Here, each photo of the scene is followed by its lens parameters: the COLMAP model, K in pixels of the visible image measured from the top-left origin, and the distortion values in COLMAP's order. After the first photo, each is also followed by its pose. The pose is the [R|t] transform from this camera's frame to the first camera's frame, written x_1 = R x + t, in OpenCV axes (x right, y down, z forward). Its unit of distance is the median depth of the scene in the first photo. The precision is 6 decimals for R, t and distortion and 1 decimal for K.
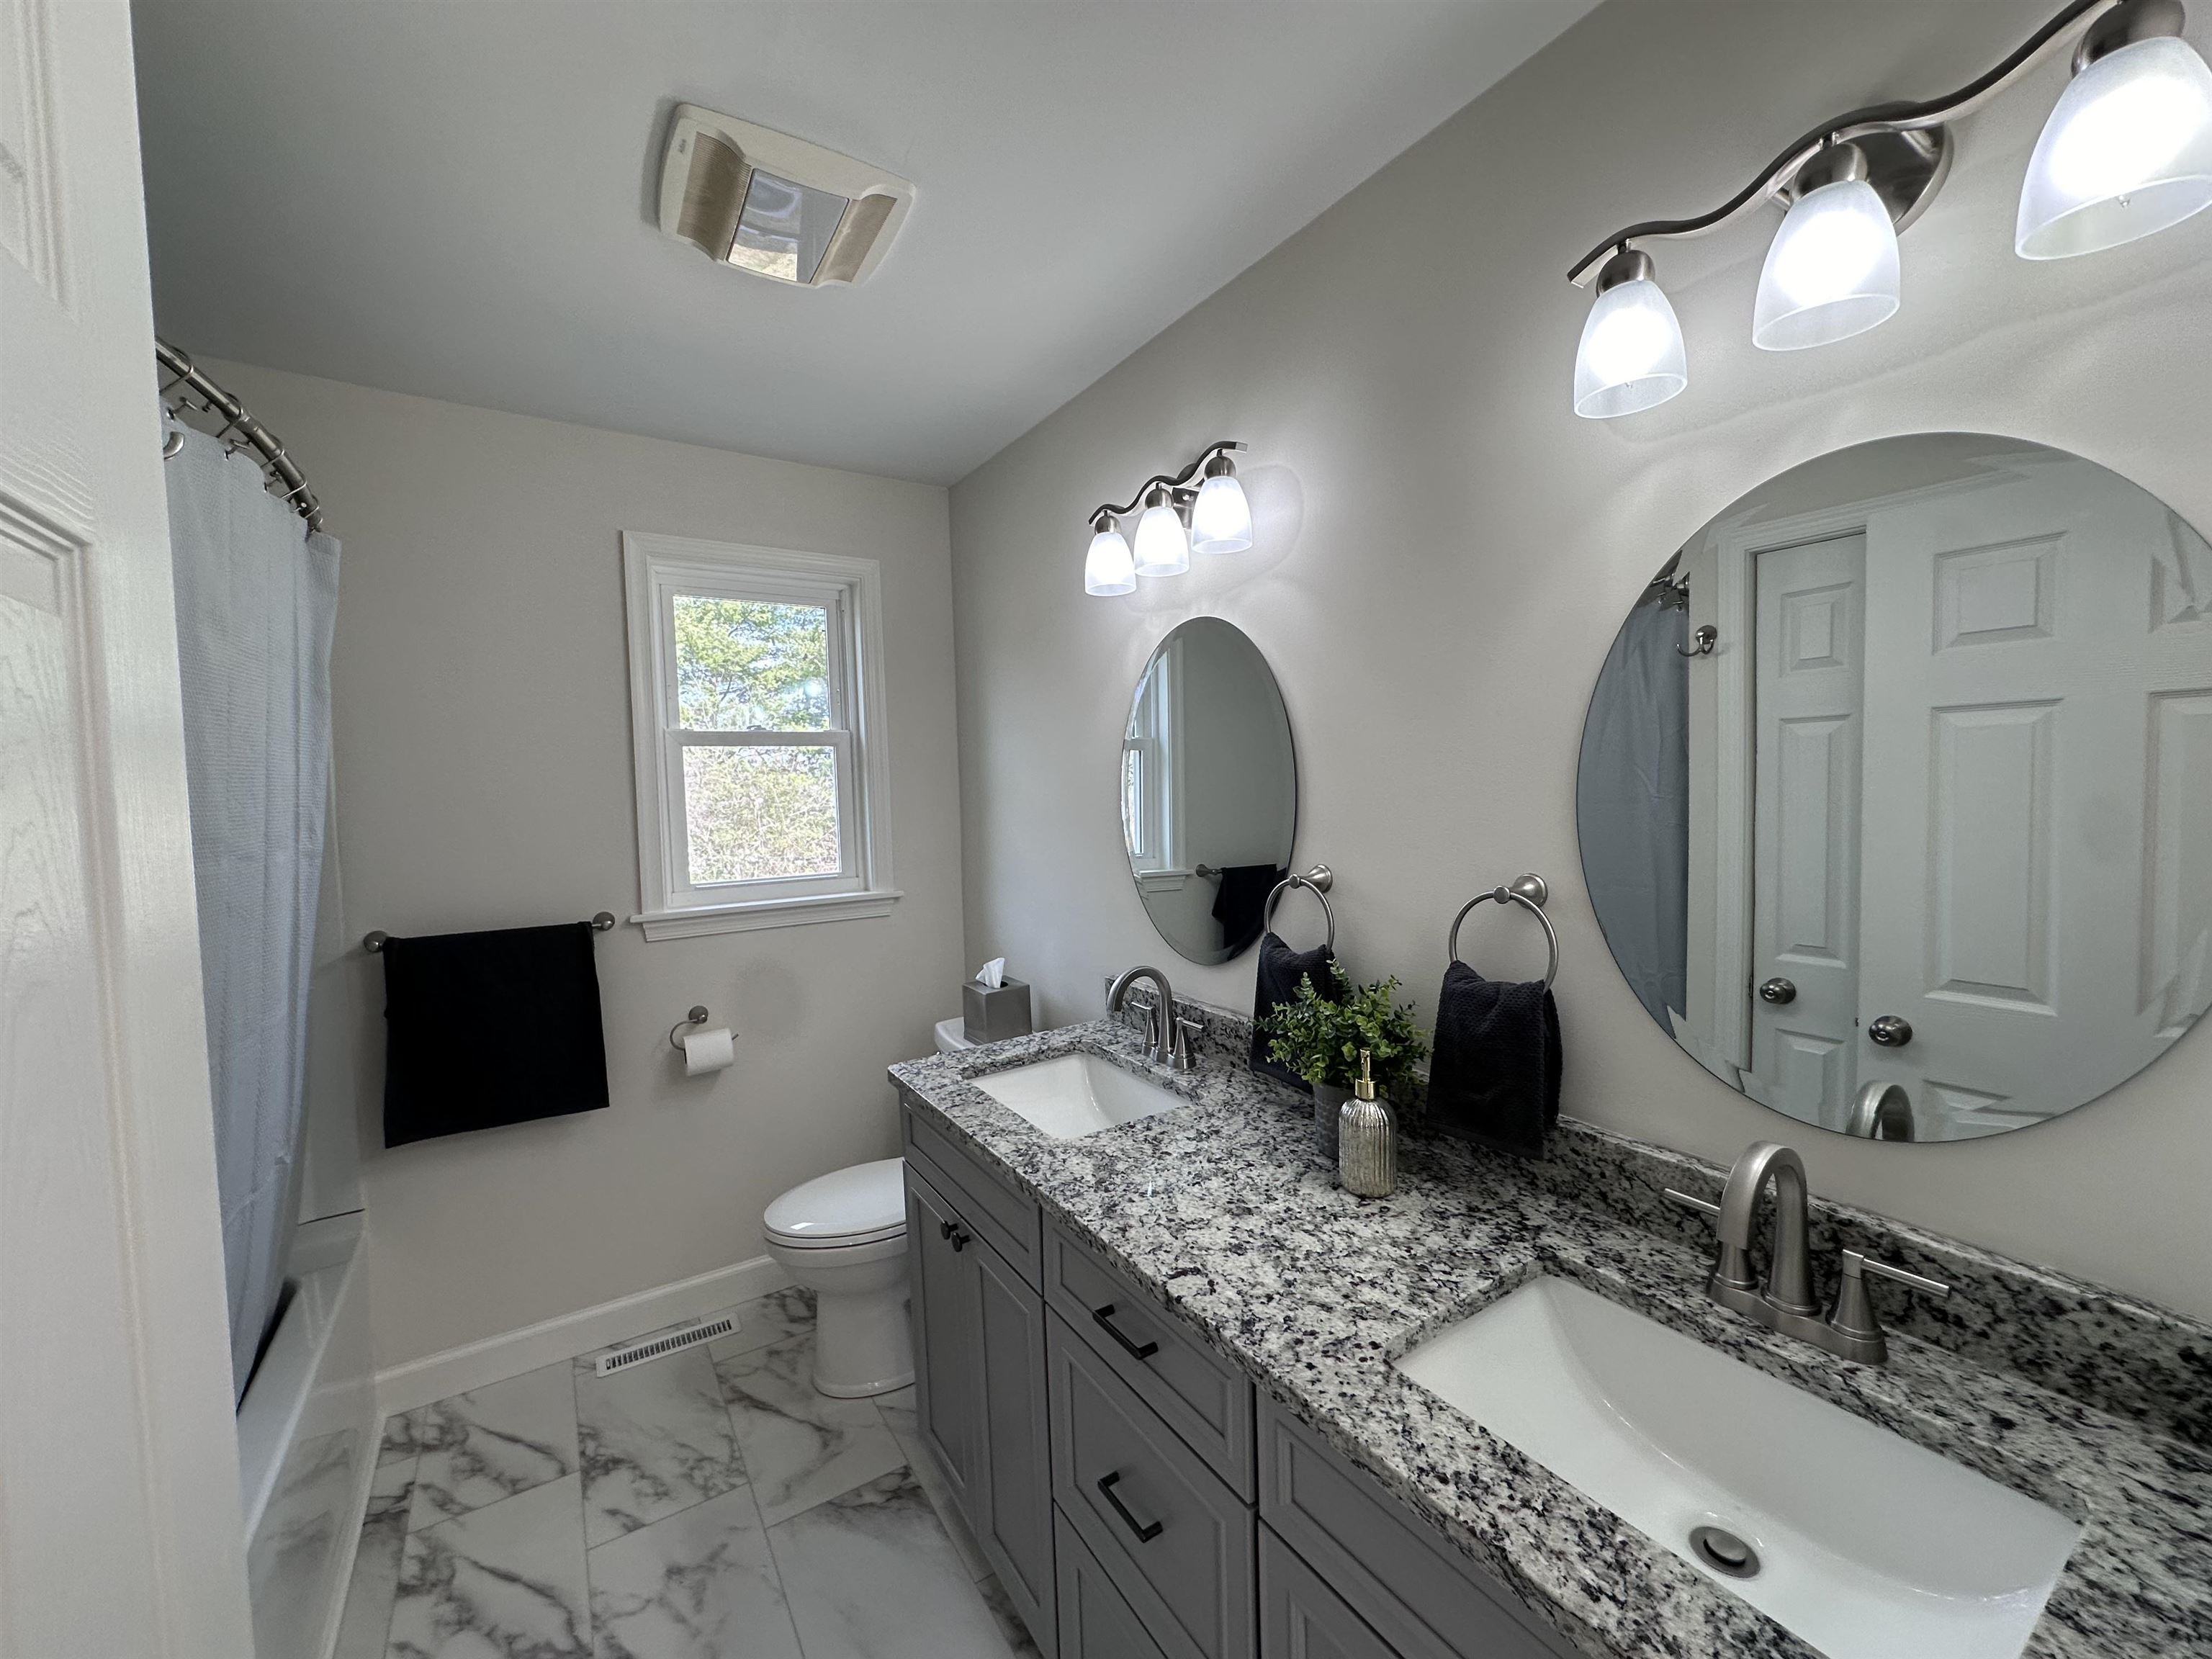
lens RADIAL K [[880.3, 0, 1106.0], [0, 880.3, 829.5], [0, 0, 1]] dist [-0.002767, 0.000706]
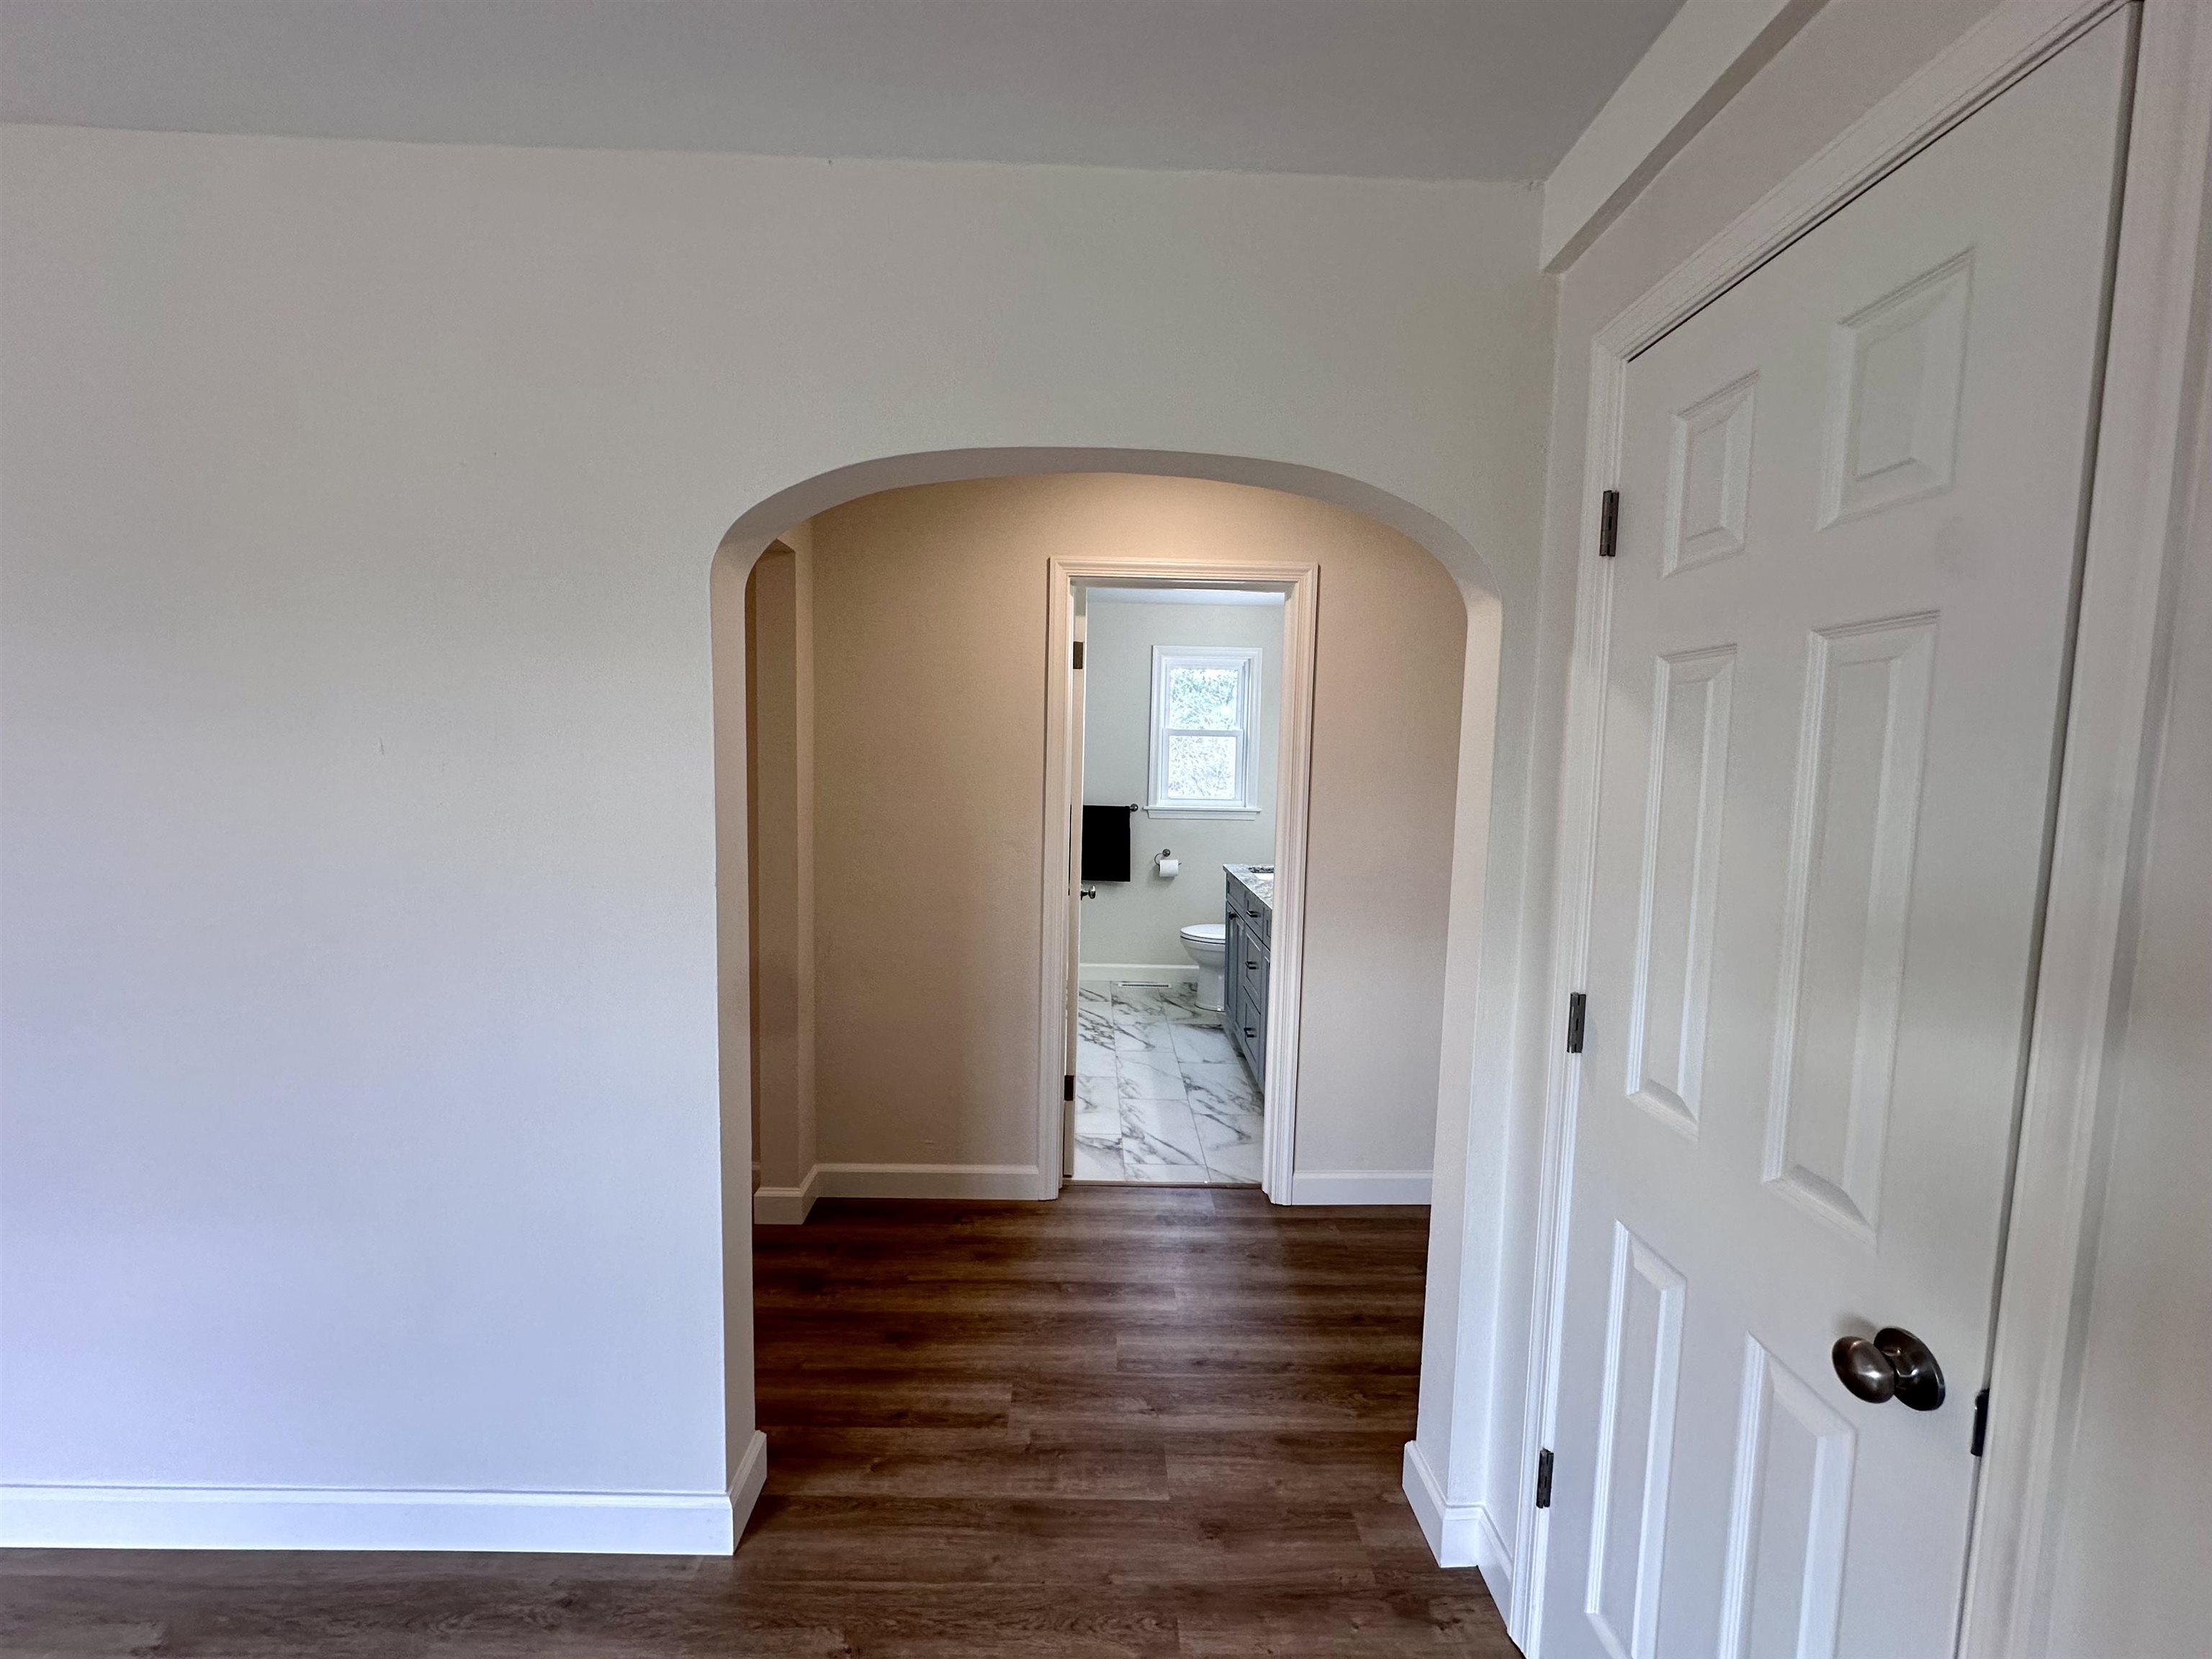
lens RADIAL K [[880.3, 0, 1106.0], [0, 880.3, 829.5], [0, 0, 1]] dist [-0.002767, 0.000706]
pose [[0.844642, 0.089050, -0.527874, 1.068026], [-0.072427, 0.996010, 0.052134, 0.072184], [0.530410, -0.005802, 0.847721, -1.807270]]
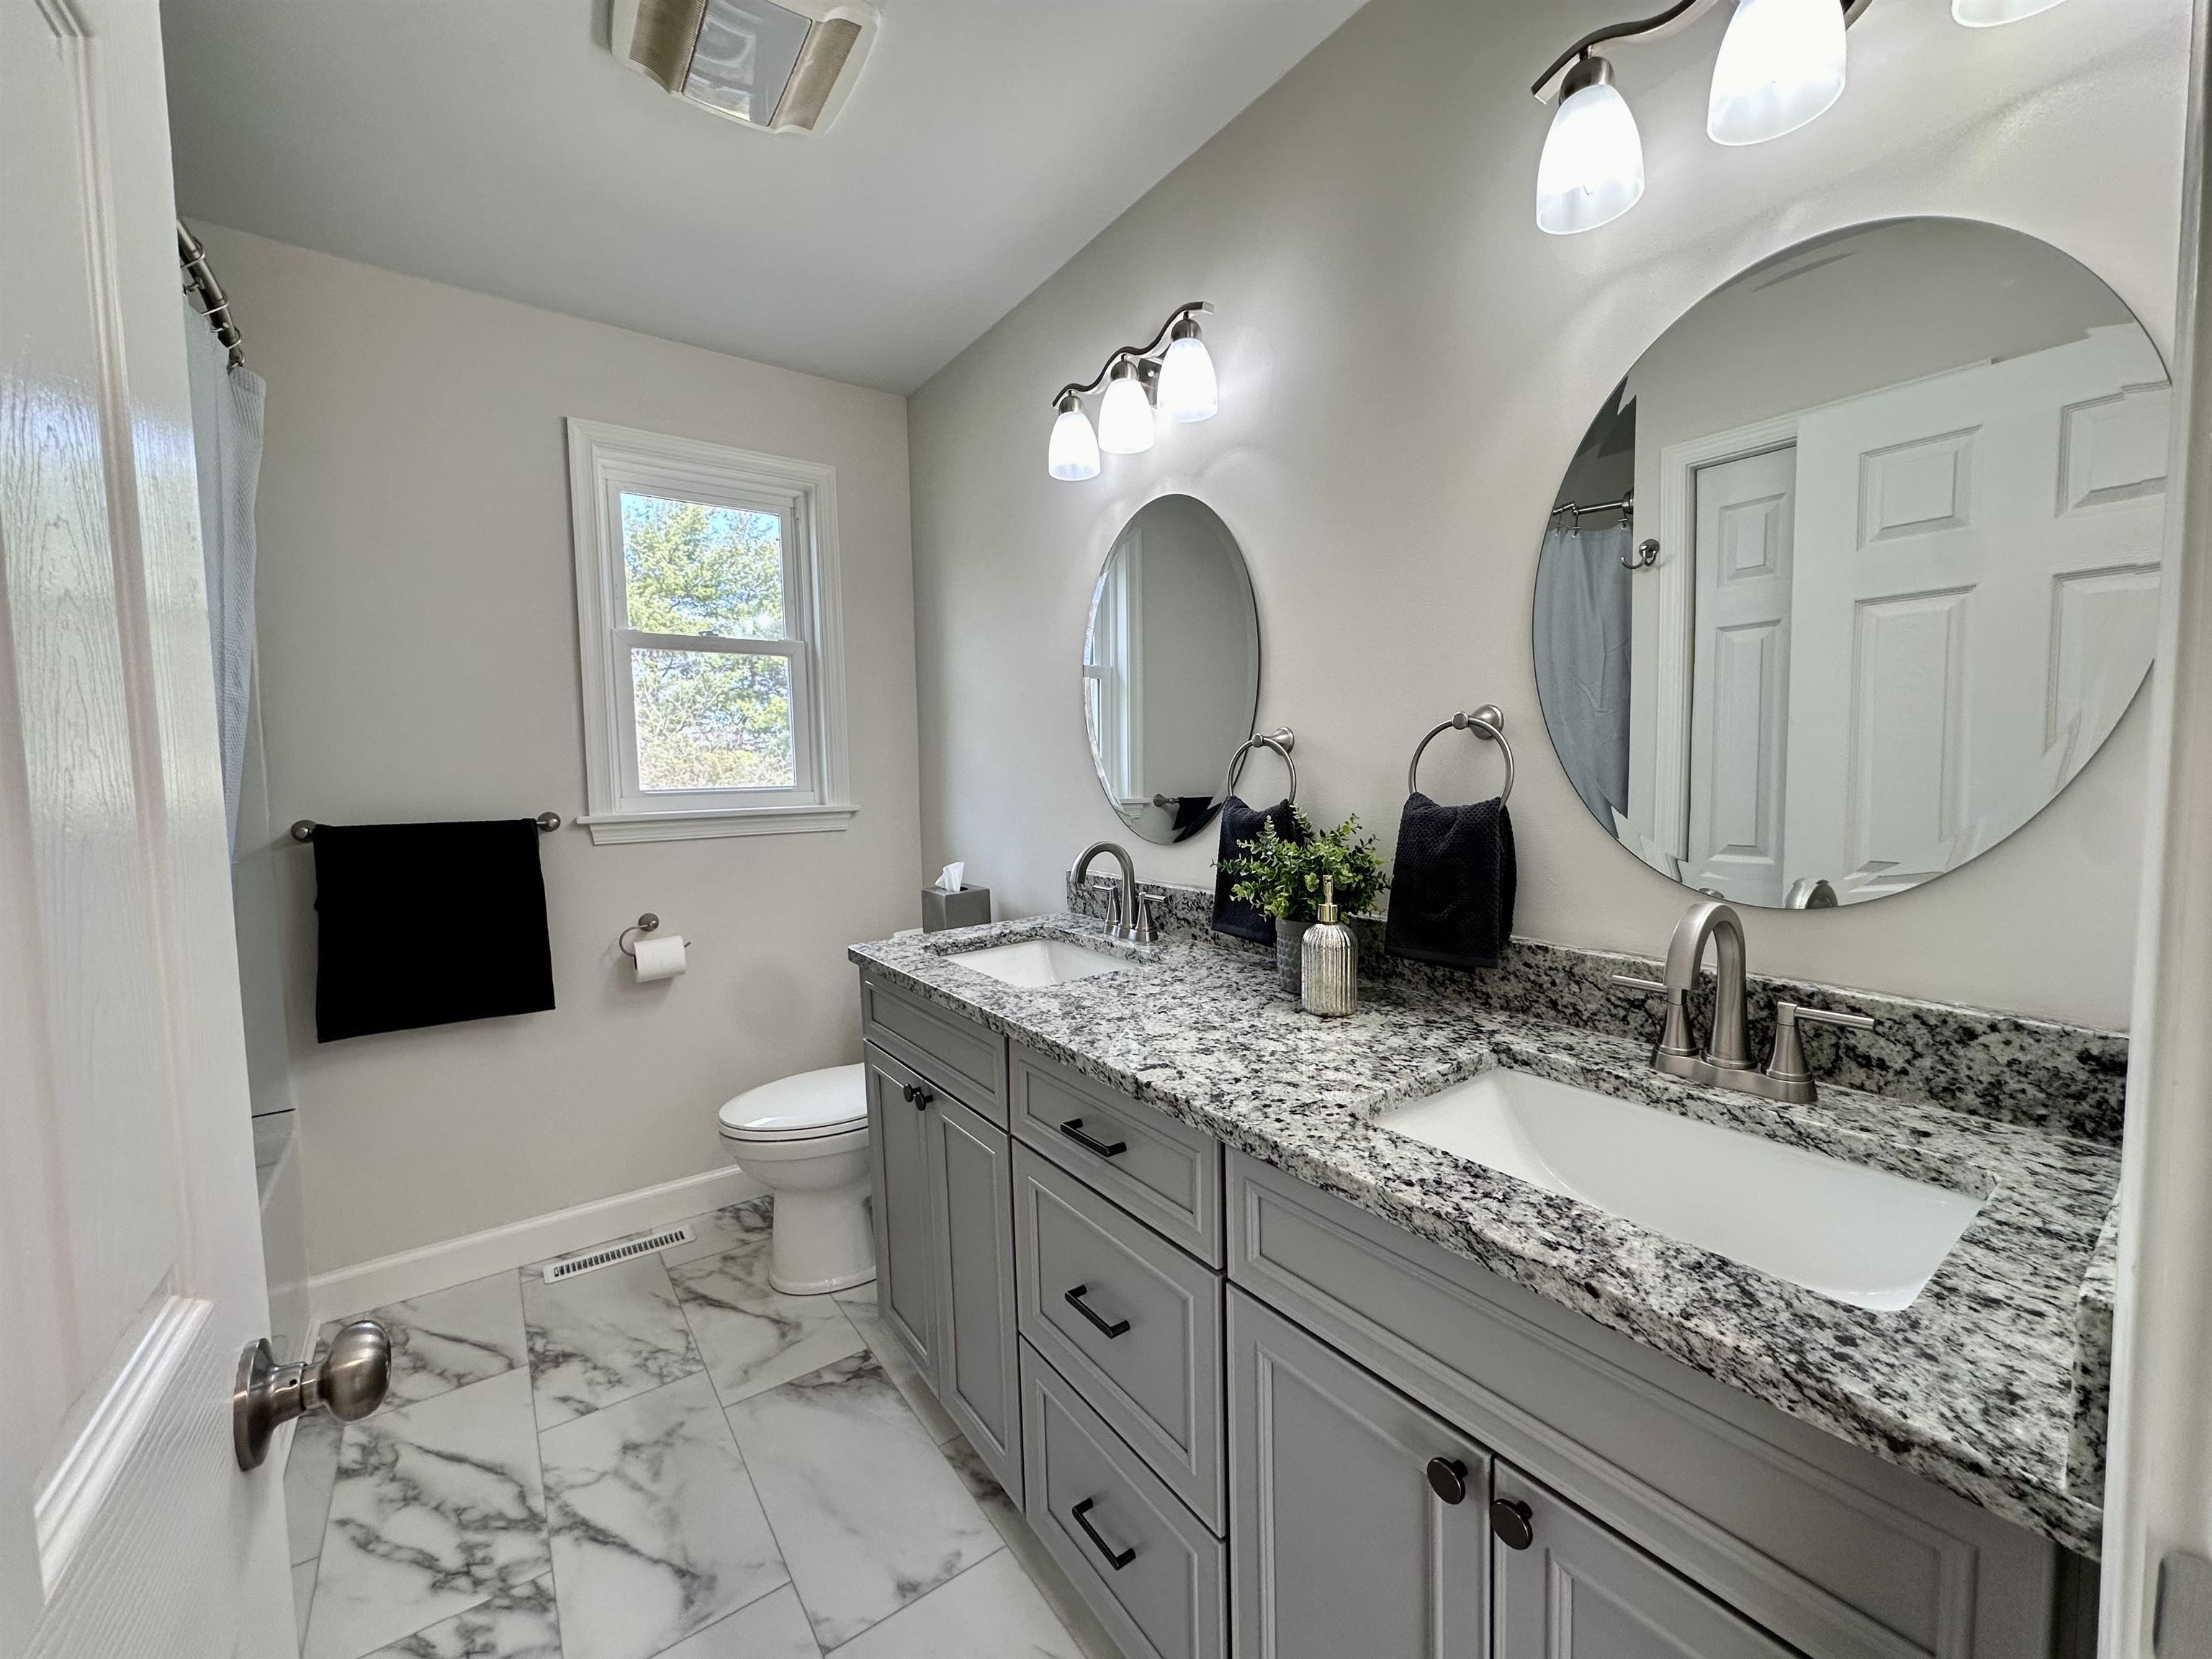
lens RADIAL K [[880.3, 0, 1106.0], [0, 880.3, 829.5], [0, 0, 1]] dist [-0.002767, 0.000706]
pose [[0.998516, 0.003417, 0.054350, -0.015766], [-0.004250, 0.999875, 0.015214, 0.157112], [-0.054291, -0.015422, 0.998406, -0.004983]]
